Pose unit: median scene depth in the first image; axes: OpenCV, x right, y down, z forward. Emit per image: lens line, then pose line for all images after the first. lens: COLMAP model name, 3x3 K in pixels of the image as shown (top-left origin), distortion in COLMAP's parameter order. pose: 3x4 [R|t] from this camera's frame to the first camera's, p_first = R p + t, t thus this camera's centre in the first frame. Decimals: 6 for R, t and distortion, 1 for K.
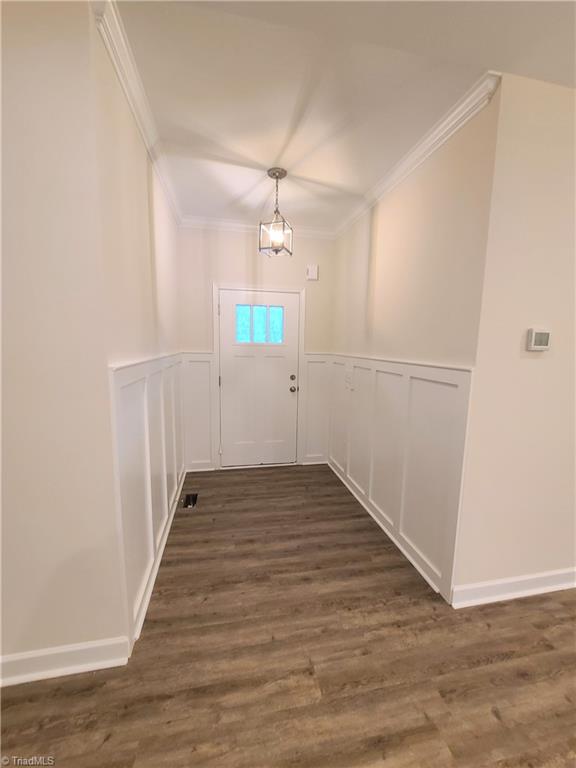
lens RADIAL K [[314.4, 0, 289.9], [0, 314.4, 384.6], [0, 0, 1]] dist [-0.004040, 0.001197]
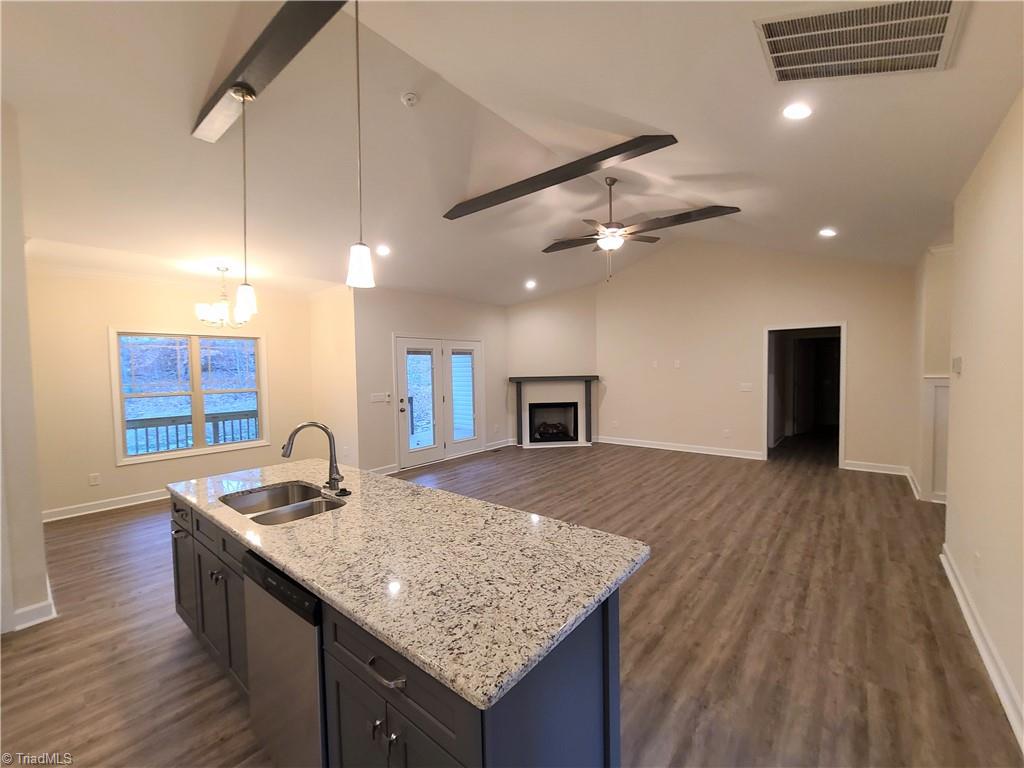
lens RADIAL K [[419.2, 0, 511.3], [0, 419.2, 387.8], [0, 0, 1]] dist [-0.004040, 0.001197]
pose [[-0.782055, 0.023242, -0.622775, 3.748498], [-0.076042, 0.988279, 0.132373, -0.144802], [0.618552, 0.150880, -0.771121, 1.359319]]
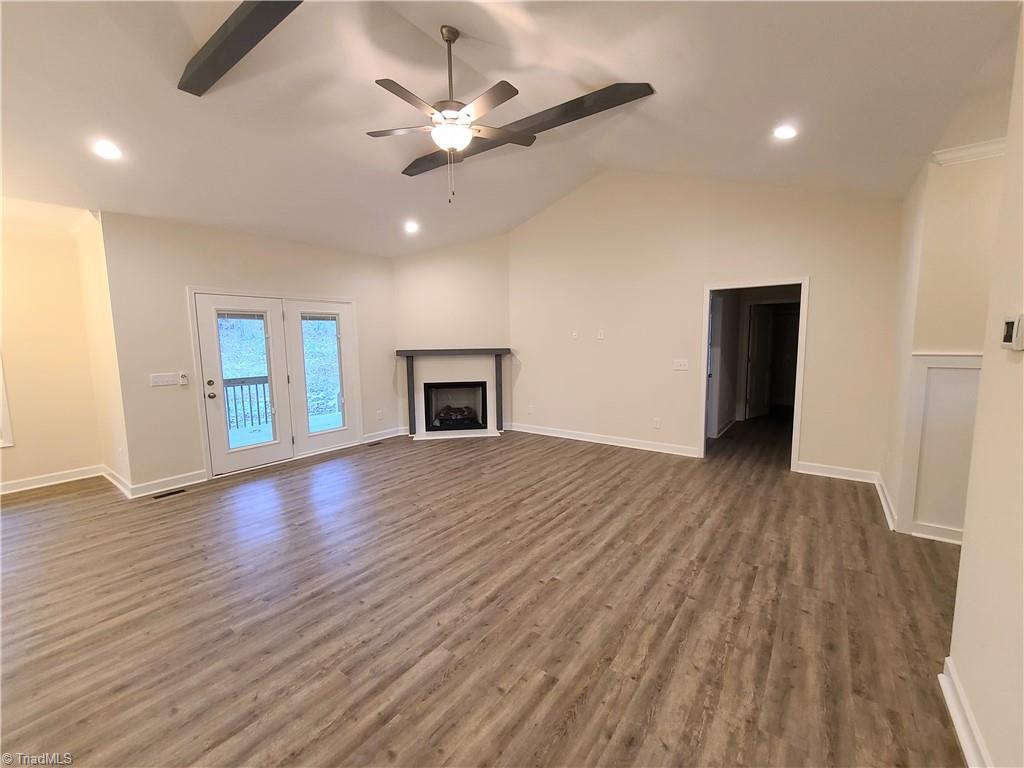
lens RADIAL K [[419.2, 0, 511.3], [0, 419.2, 387.5], [0, 0, 1]] dist [-0.004040, 0.001197]
pose [[-0.748828, 0.066539, -0.659416, 2.330189], [-0.084586, 0.977216, 0.194662, -0.117379], [0.657345, 0.201545, -0.726139, 1.086692]]
